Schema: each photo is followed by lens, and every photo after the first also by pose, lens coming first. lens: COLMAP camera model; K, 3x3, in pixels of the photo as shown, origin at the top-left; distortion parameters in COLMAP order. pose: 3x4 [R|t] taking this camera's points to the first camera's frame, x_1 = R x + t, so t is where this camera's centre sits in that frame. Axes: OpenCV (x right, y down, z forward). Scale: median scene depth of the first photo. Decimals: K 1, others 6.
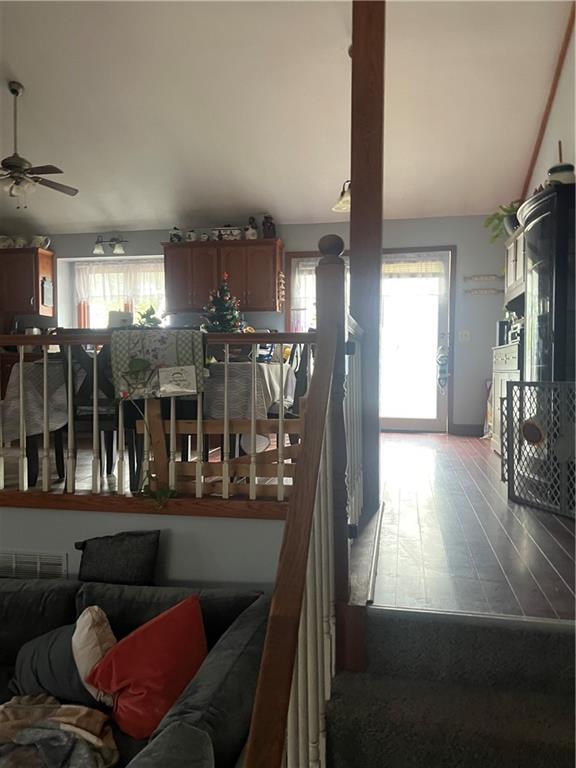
lens RADIAL K [[573.8, 0, 289.0], [0, 573.8, 392.0], [0, 0, 1]] dist [0.066802, -0.076025]
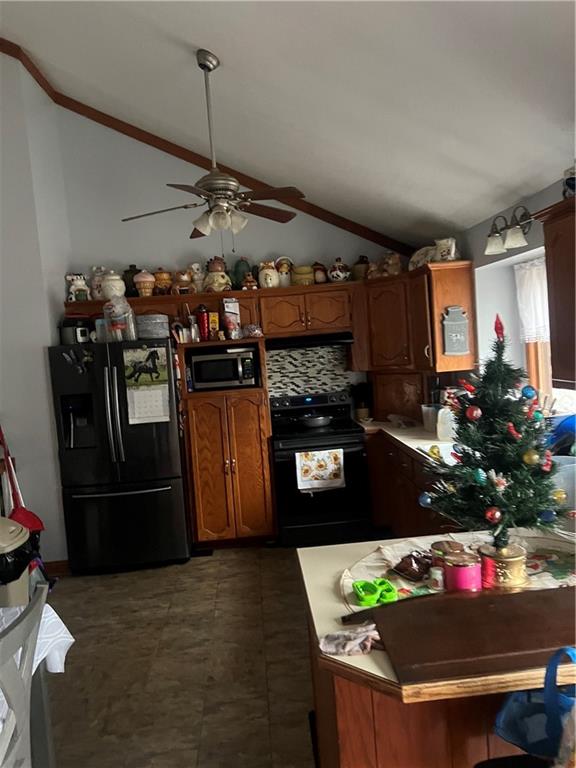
lens RADIAL K [[573.8, 0, 286.9], [0, 573.8, 380.0], [0, 0, 1]] dist [0.066802, -0.076025]
pose [[0.250191, 0.042797, -0.967250, 0.240993], [0.038368, 0.997800, 0.054072, -0.331158], [0.967436, -0.050639, 0.247999, 1.401583]]
